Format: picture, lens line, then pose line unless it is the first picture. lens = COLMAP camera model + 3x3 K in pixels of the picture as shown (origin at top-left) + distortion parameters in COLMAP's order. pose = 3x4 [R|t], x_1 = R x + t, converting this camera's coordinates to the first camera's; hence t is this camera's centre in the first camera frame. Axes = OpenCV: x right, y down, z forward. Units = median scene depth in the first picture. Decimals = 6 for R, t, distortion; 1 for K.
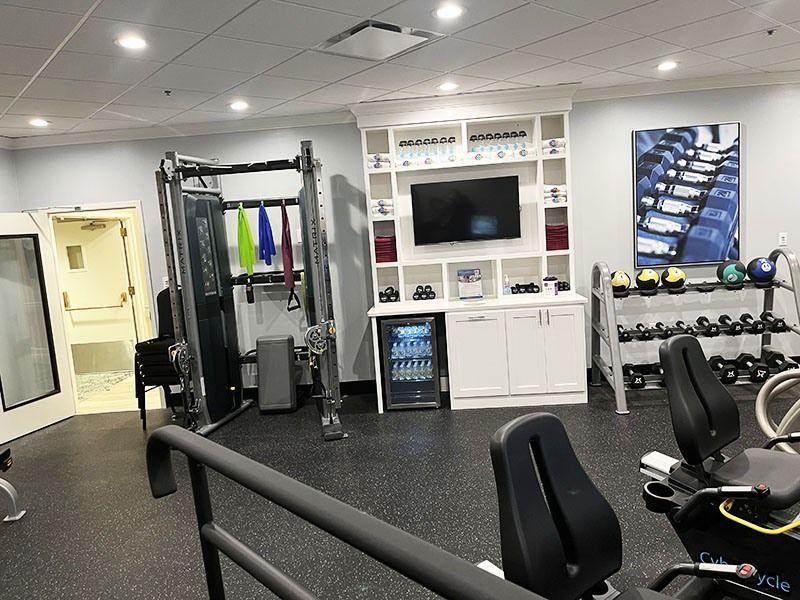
lens RADIAL K [[604.2, 0, 403.0], [0, 604.2, 303.4], [0, 0, 1]] dist [0.084234, -0.106837]
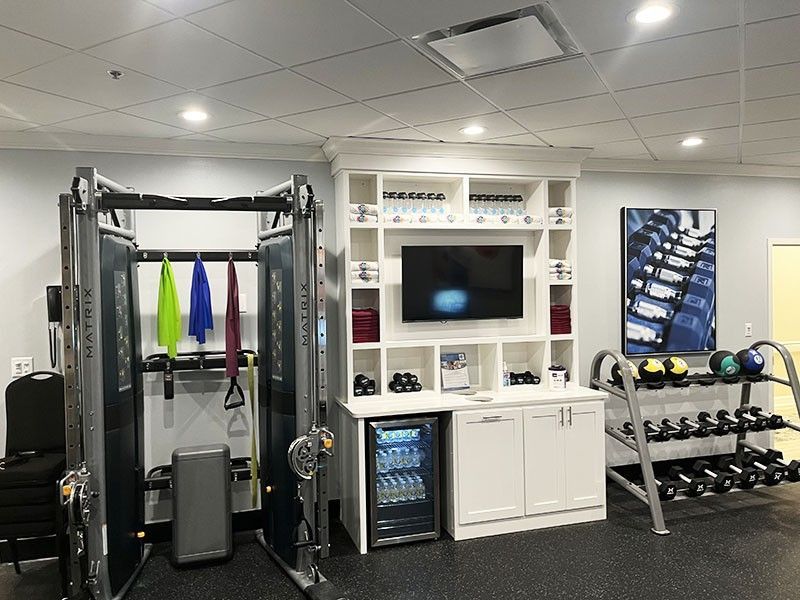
lens RADIAL K [[604.2, 0, 403.0], [0, 604.2, 303.4], [0, 0, 1]] dist [0.084234, -0.106837]
pose [[0.942475, 0.044831, 0.331257, -0.240234], [-0.007181, 0.993452, -0.114021, -0.031149], [-0.334200, 0.105083, 0.936626, 0.265338]]
